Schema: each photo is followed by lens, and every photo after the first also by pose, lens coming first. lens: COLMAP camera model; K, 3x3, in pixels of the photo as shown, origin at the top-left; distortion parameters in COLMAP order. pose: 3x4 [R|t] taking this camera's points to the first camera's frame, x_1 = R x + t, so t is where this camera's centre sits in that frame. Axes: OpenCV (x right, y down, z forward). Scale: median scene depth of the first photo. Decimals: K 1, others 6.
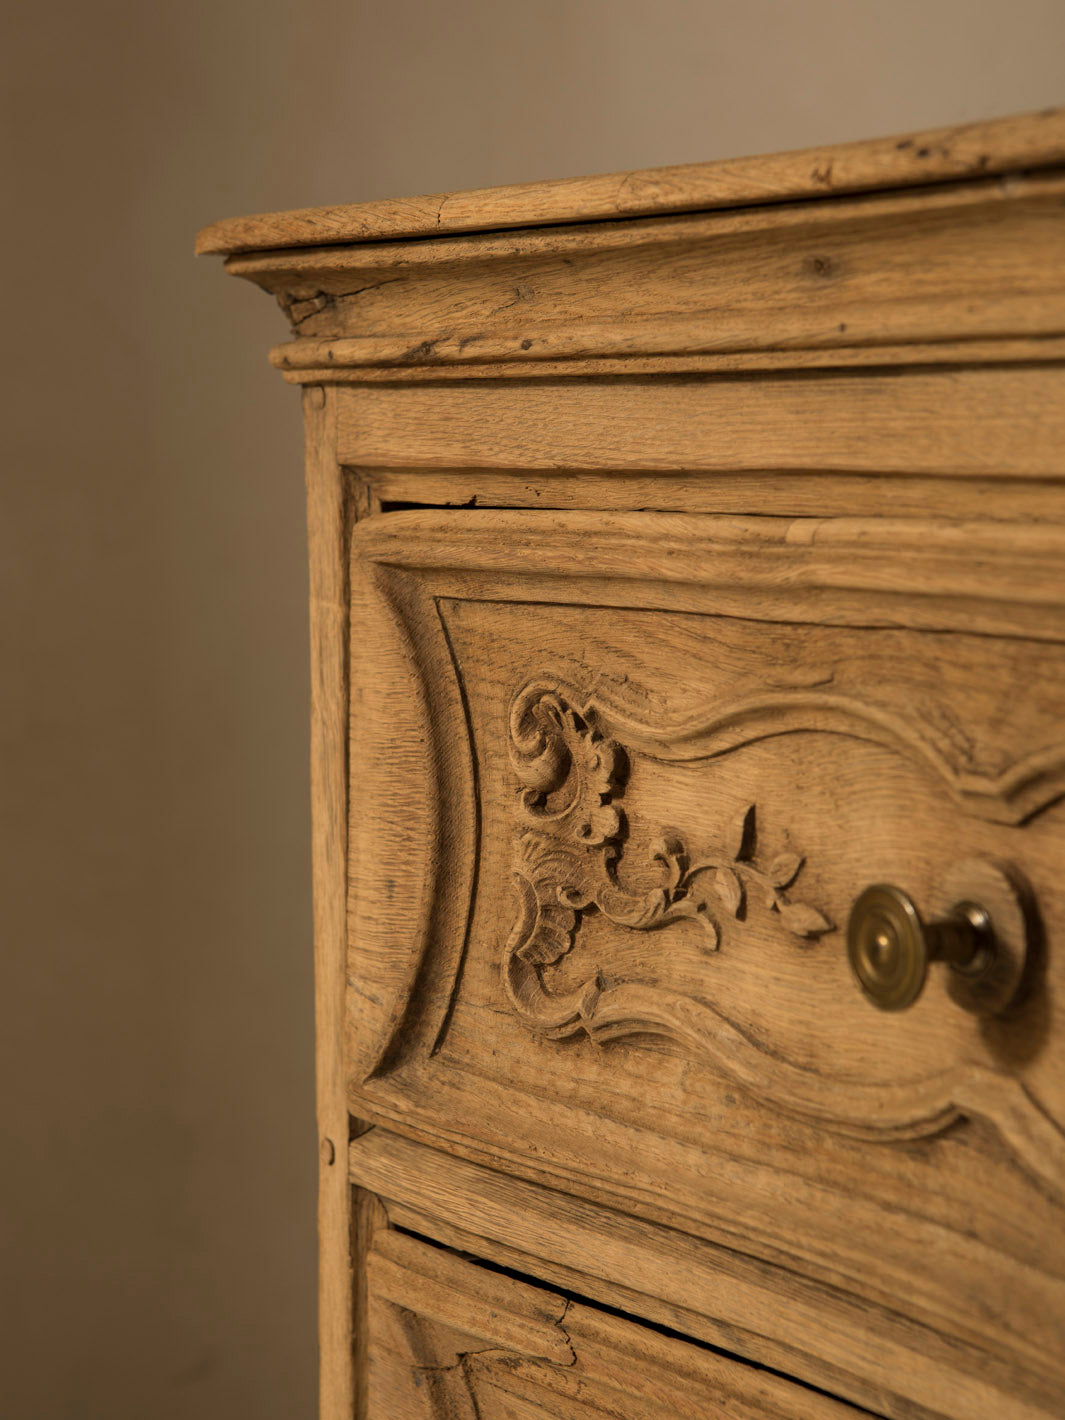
lens RADIAL K [[2879.7, 0, 534.7], [0, 2879.7, 716.6], [0, 0, 1]] dist [0.073430, 0.000000]
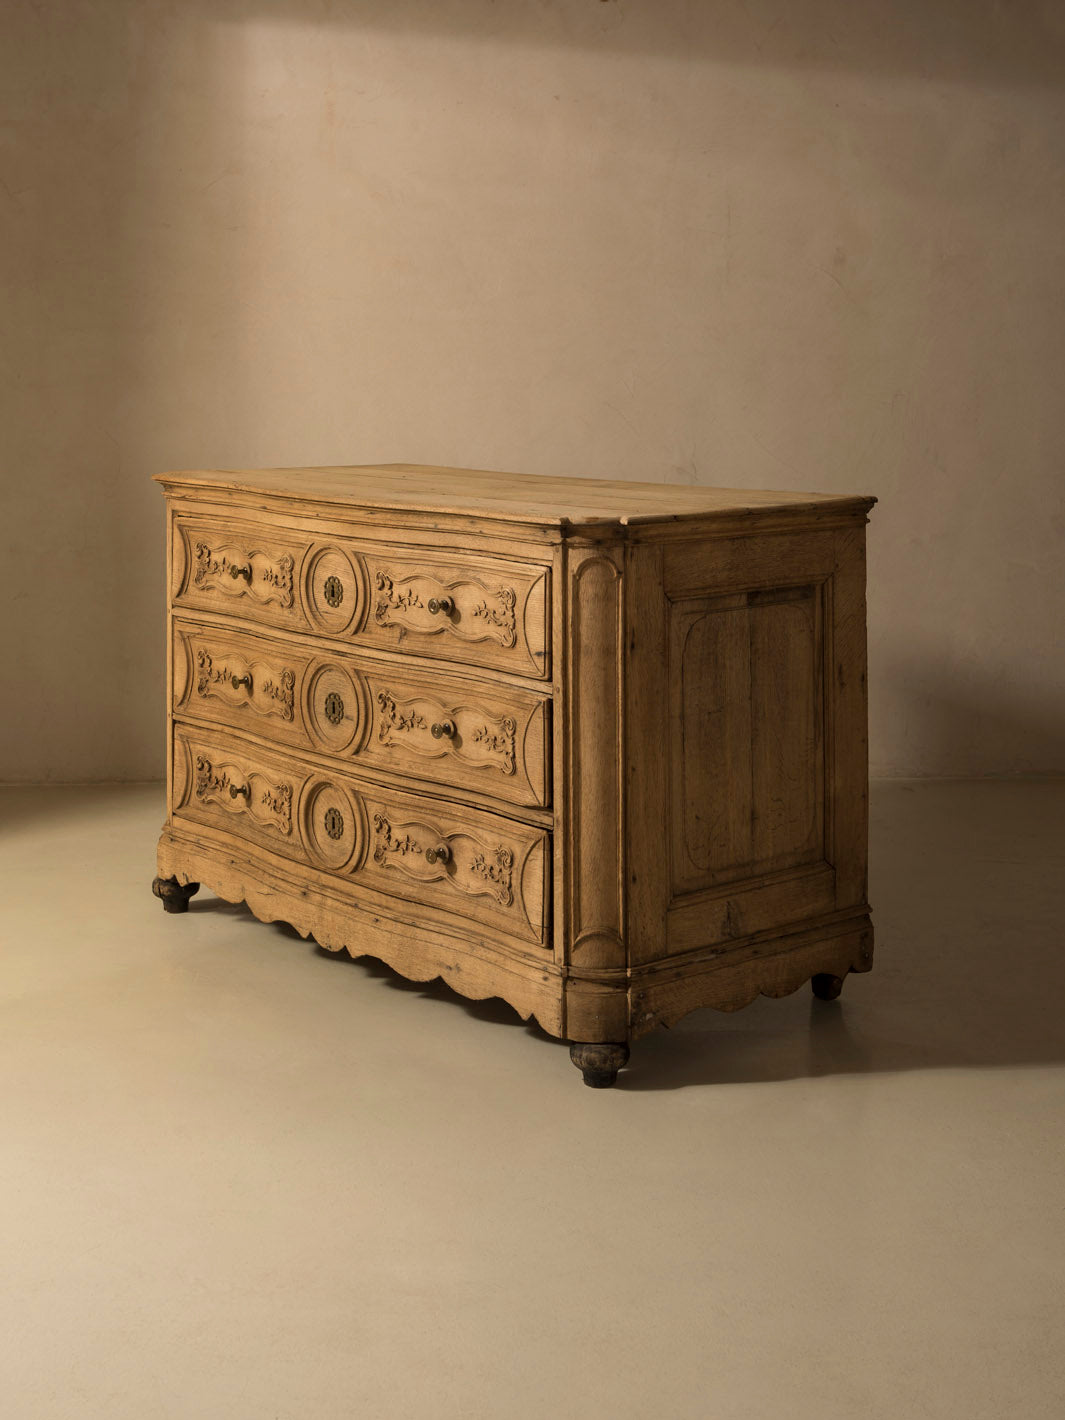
lens RADIAL K [[3249.3, 0, 521.9], [0, 3249.3, 706.8], [0, 0, 1]] dist [0.139978, 0.000000]
pose [[0.998116, 0.015729, 0.059304, 0.344063], [-0.018123, 0.999033, 0.040047, 0.063923], [-0.058617, -0.041046, 0.997436, -7.507973]]
